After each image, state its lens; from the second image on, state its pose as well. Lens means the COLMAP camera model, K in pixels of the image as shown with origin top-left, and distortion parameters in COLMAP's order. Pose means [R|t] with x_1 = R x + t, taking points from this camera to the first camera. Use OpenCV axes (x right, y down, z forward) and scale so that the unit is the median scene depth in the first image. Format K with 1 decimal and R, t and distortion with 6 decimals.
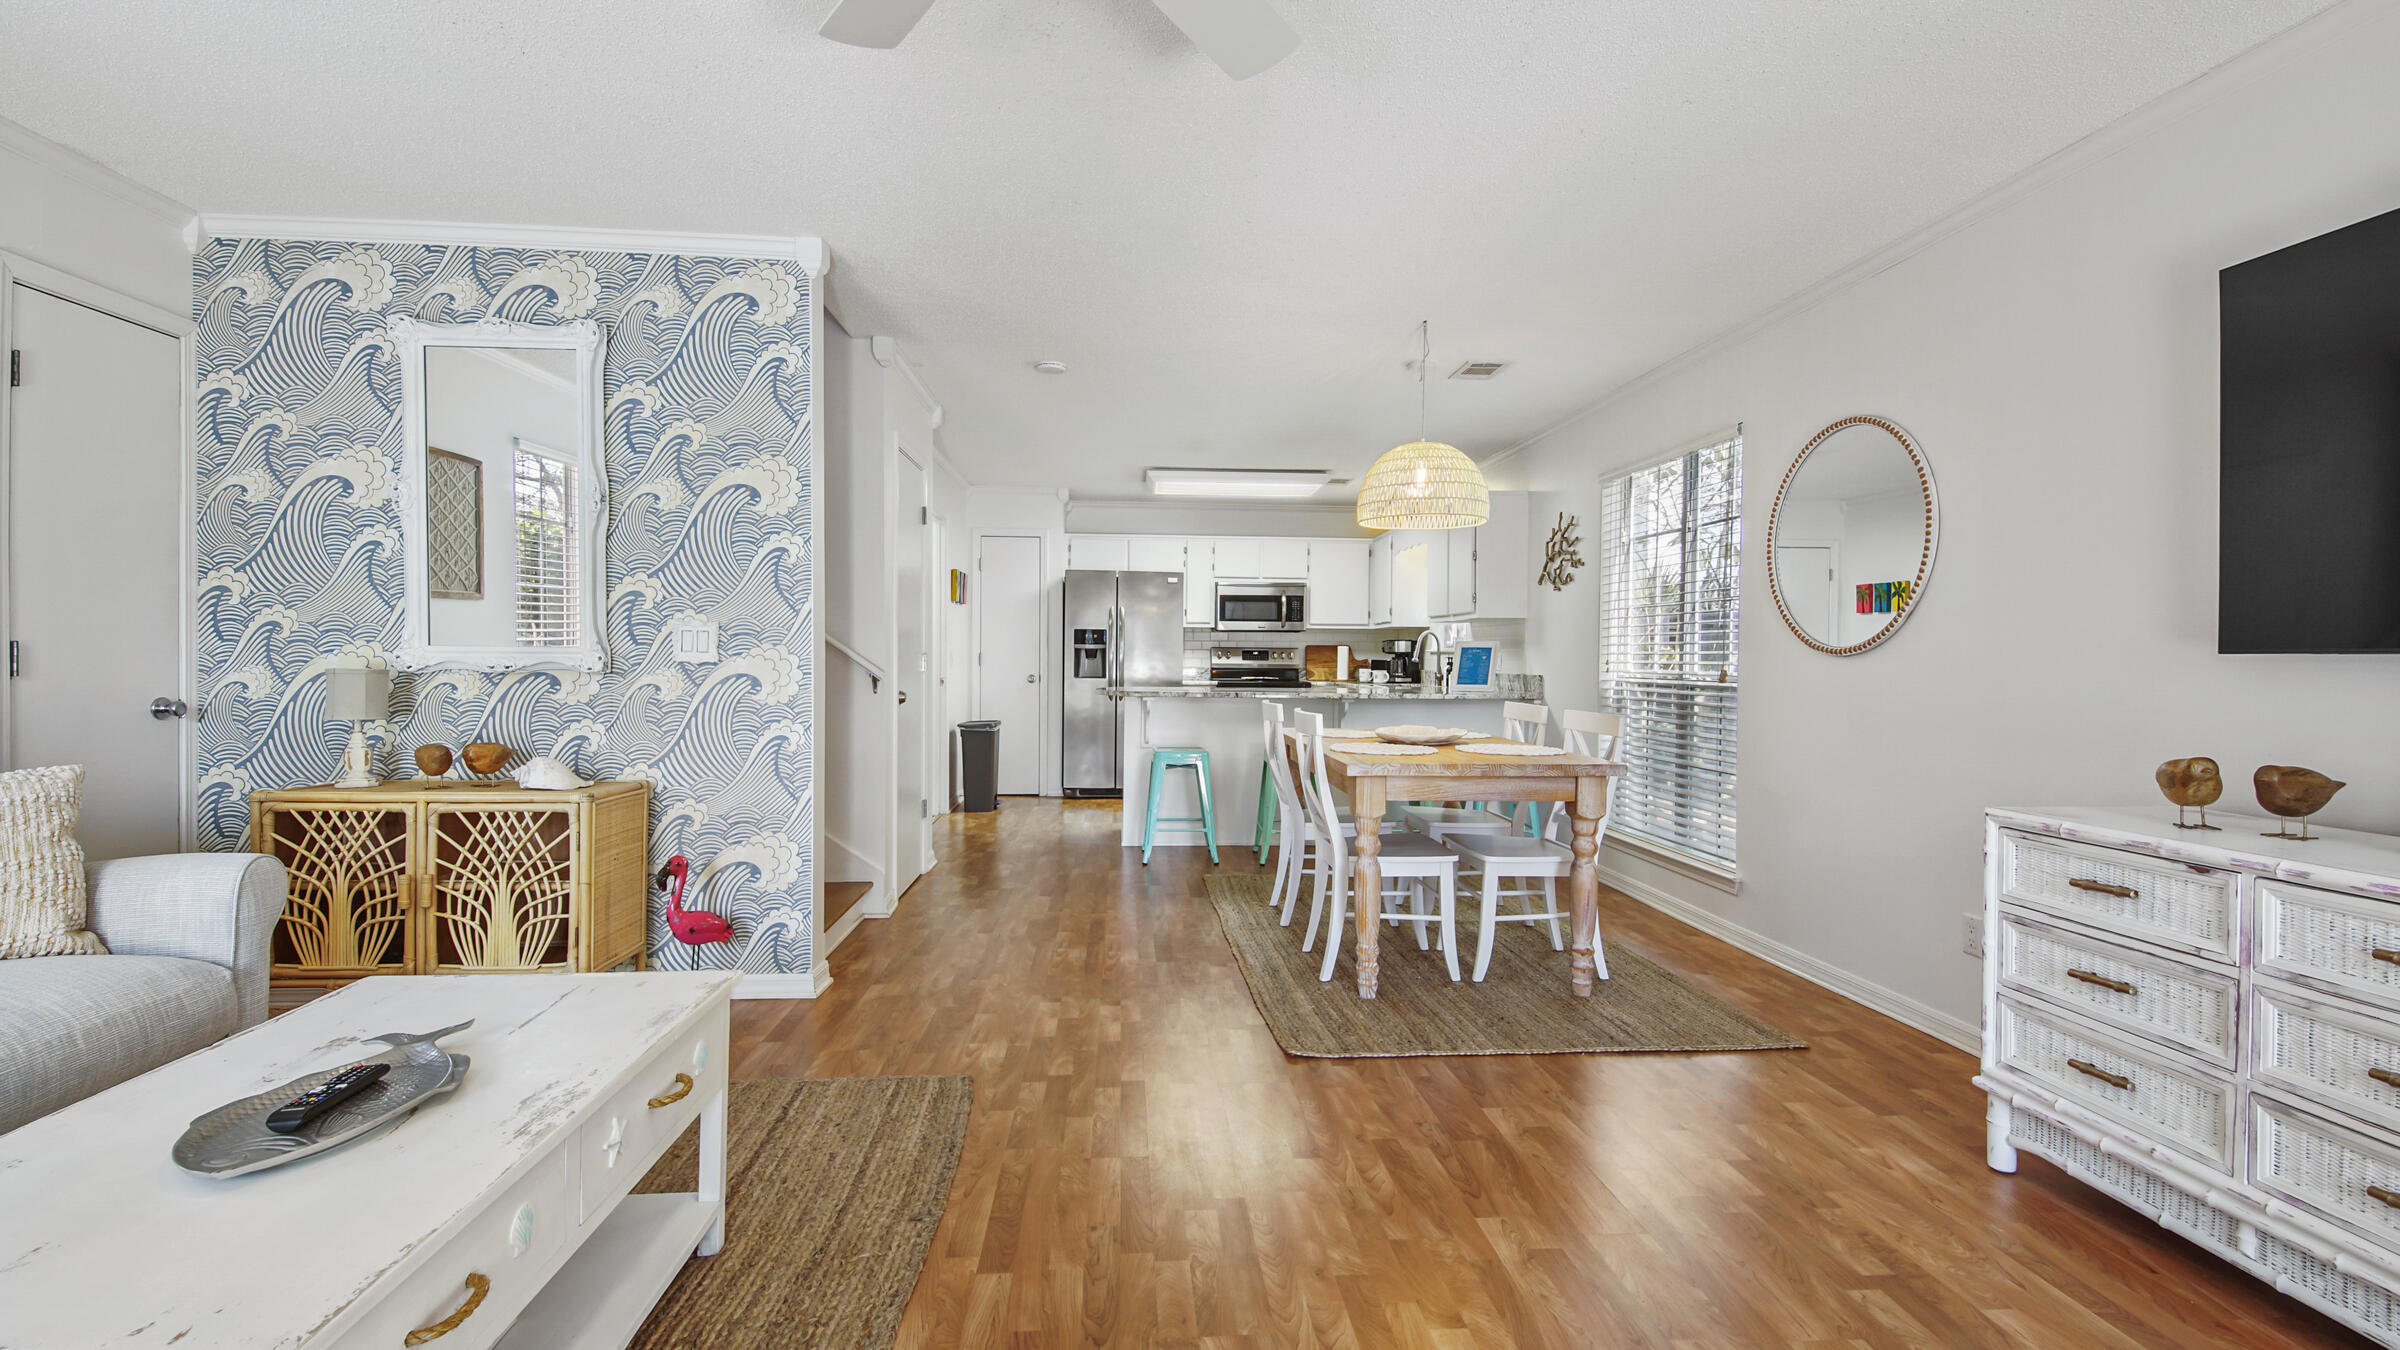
lens RADIAL K [[1045.4, 0, 1205.1], [0, 1045.4, 676.9], [0, 0, 1]] dist [0.001375, -0.001157]
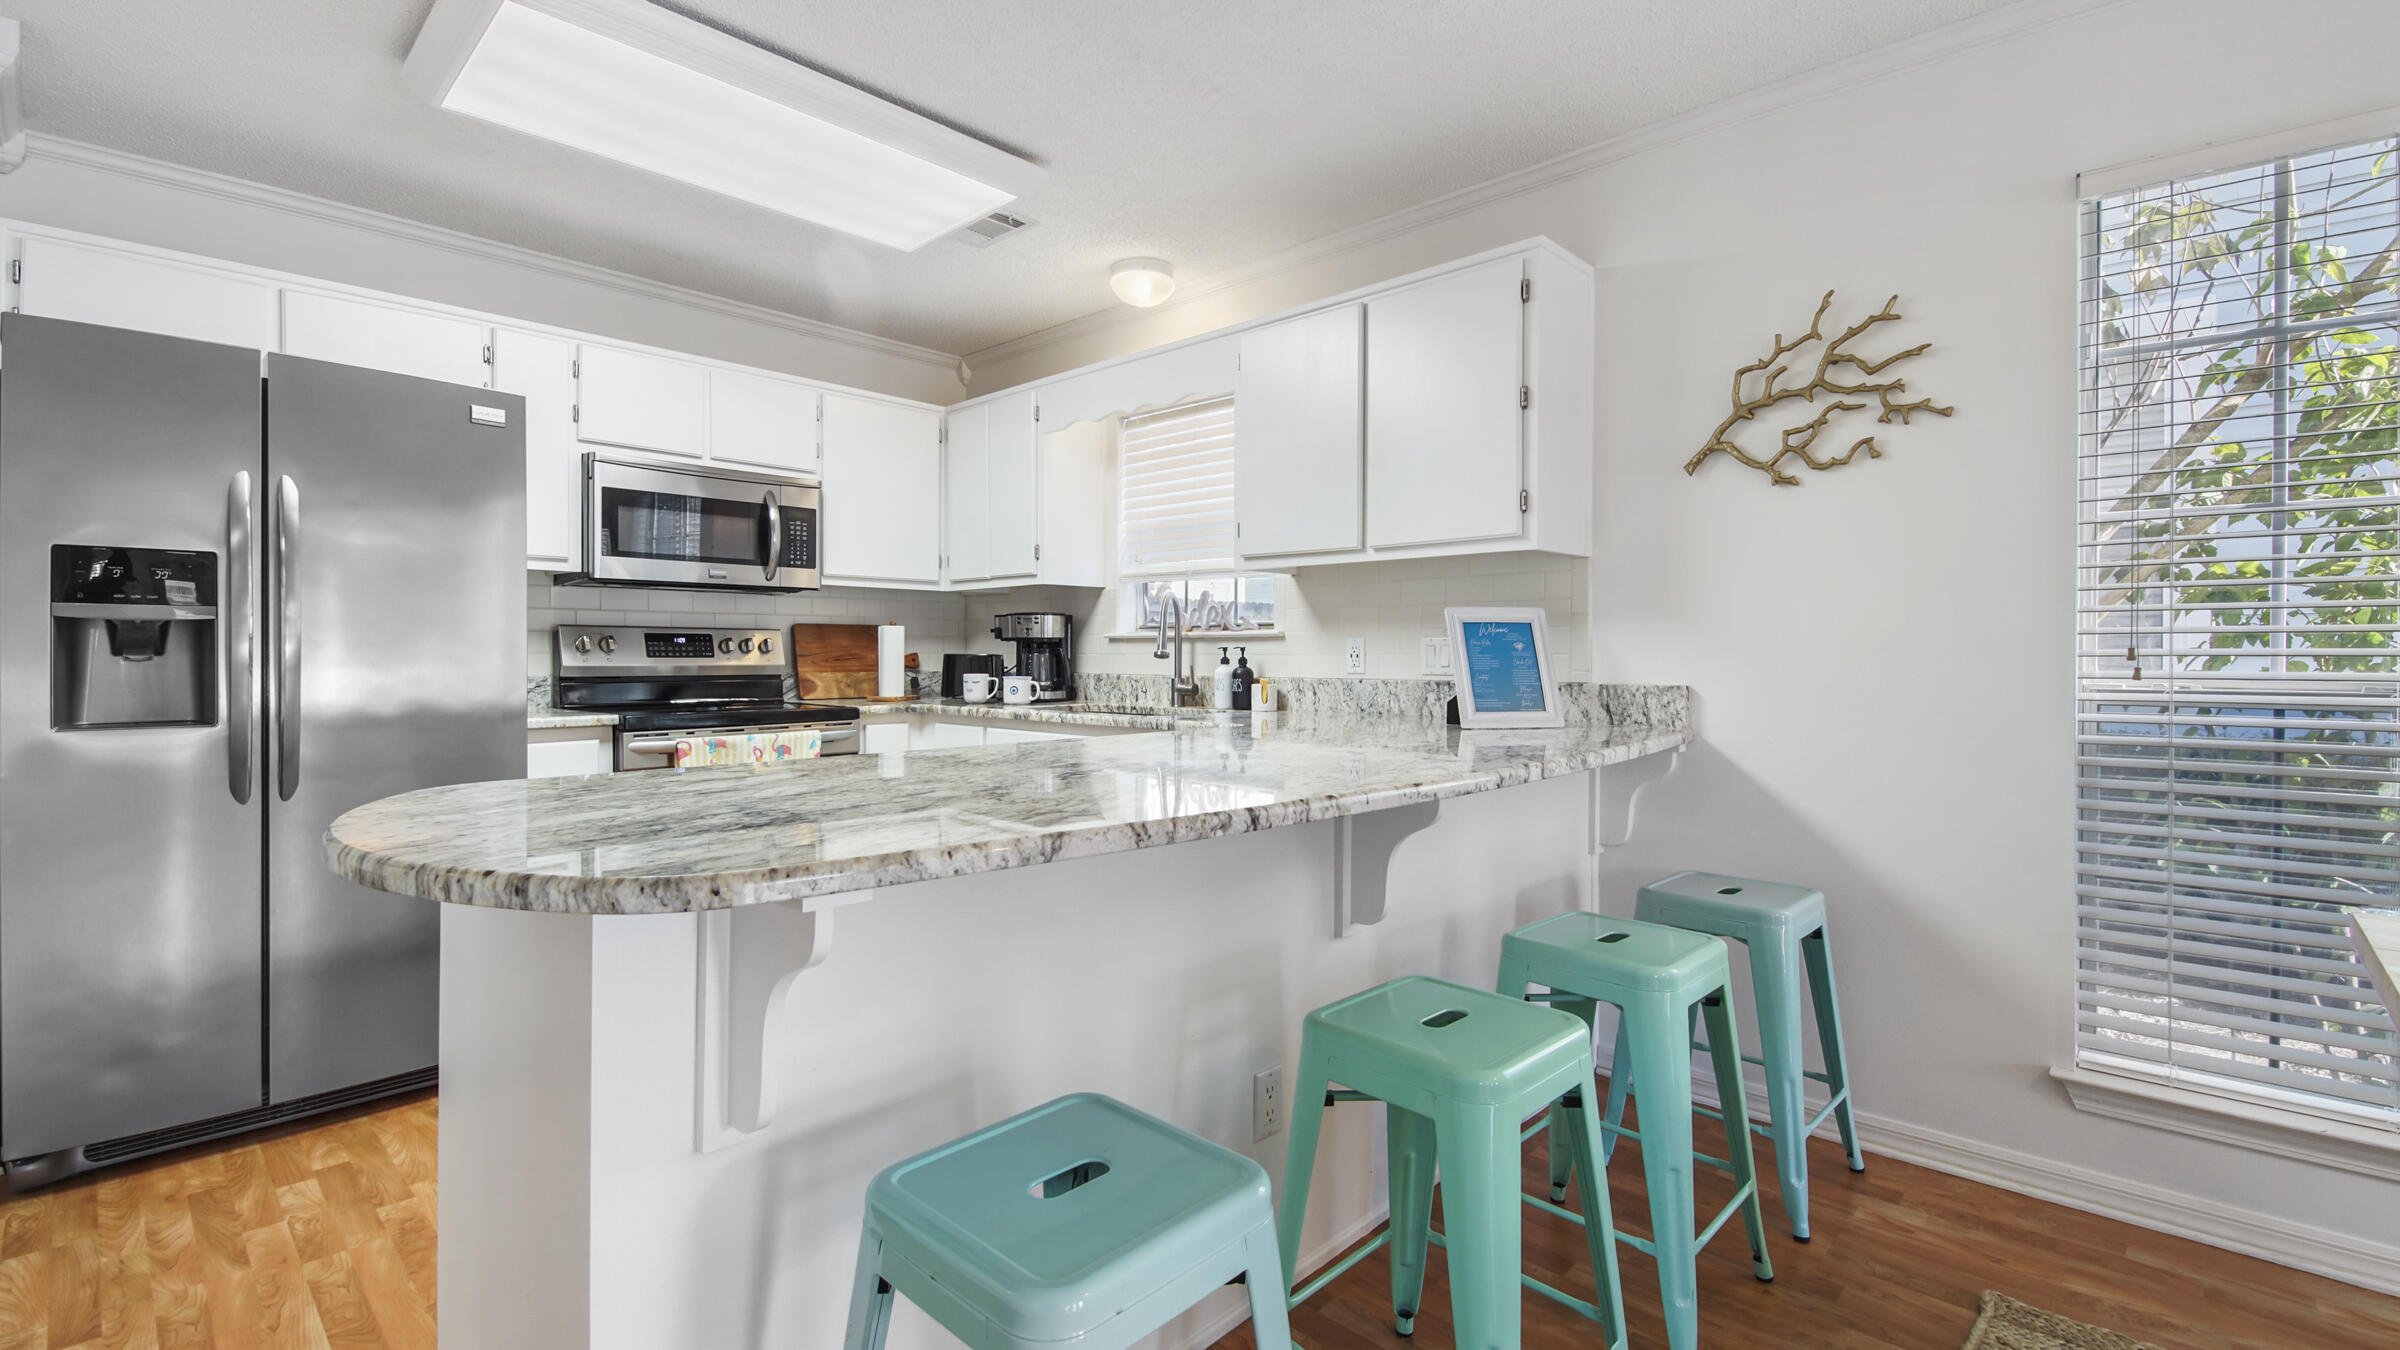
lens RADIAL K [[1045.4, 0, 1209.1], [0, 1045.4, 663.0], [0, 0, 1]] dist [0.001375, -0.001157]
pose [[0.740453, -0.012775, 0.671986, -0.083287], [0.017724, 0.999843, -0.000521, -0.010305], [-0.671874, 0.012296, 0.740563, 0.589334]]
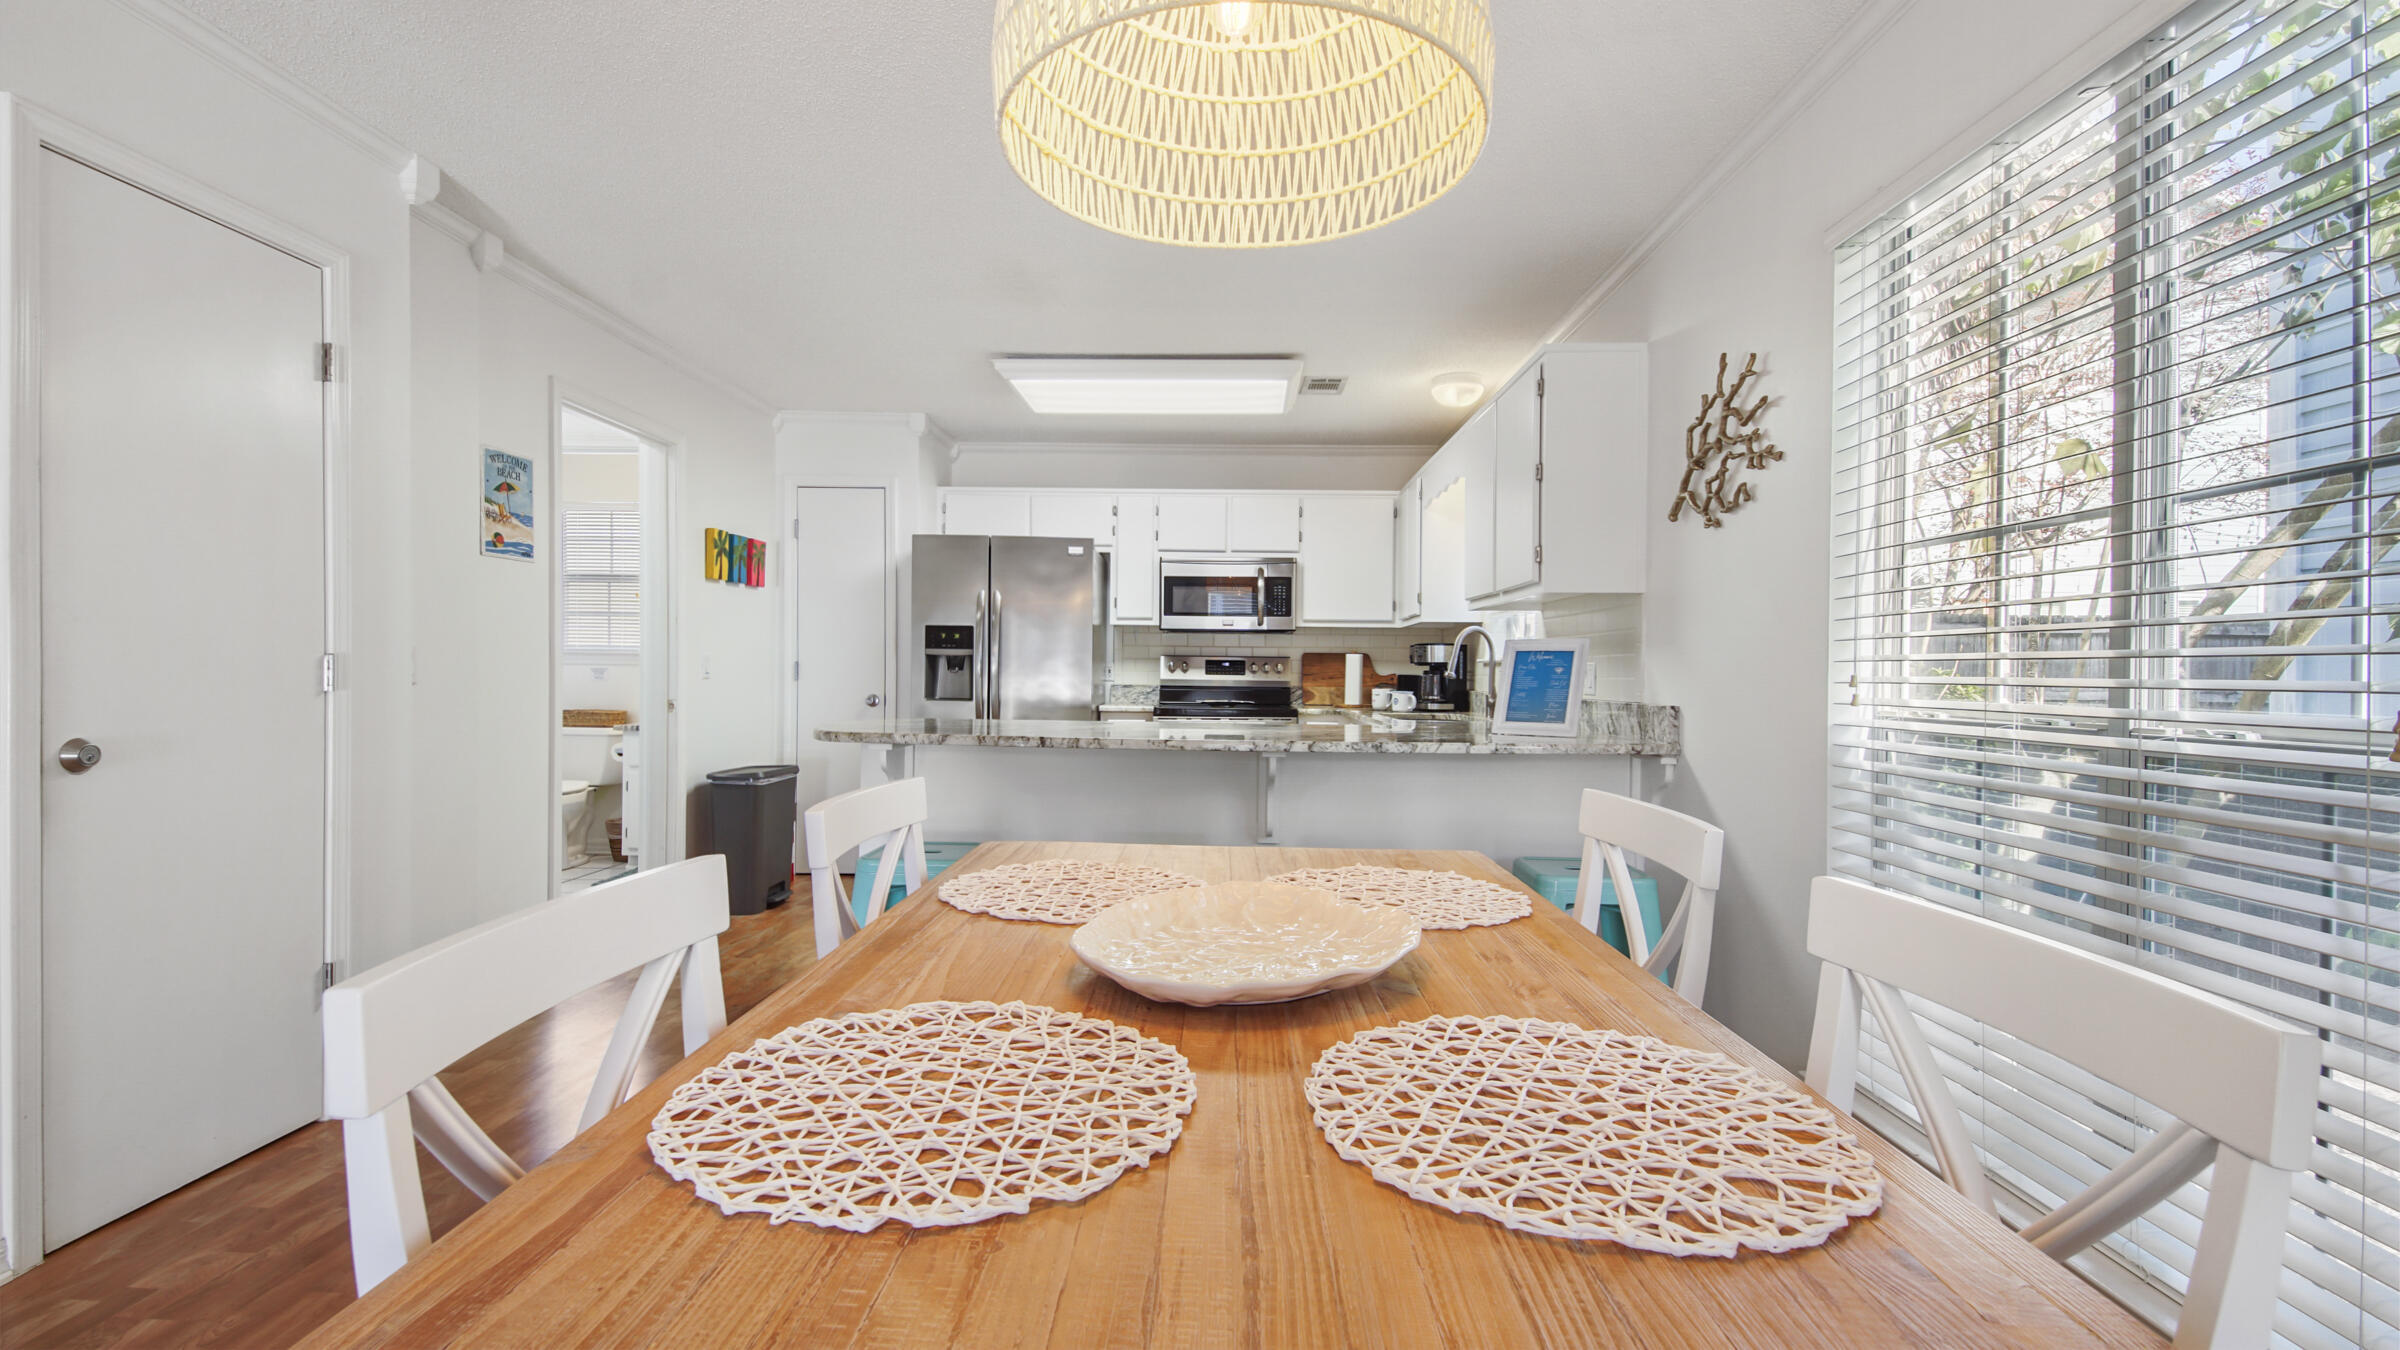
lens RADIAL K [[1045.4, 0, 1189.9], [0, 1045.4, 671.8], [0, 0, 1]] dist [0.001375, -0.001157]
pose [[0.993796, 0.004718, -0.111117, 0.108737], [-0.006899, 0.999791, -0.019253, -0.004925], [0.111003, 0.019900, 0.993621, 0.354644]]
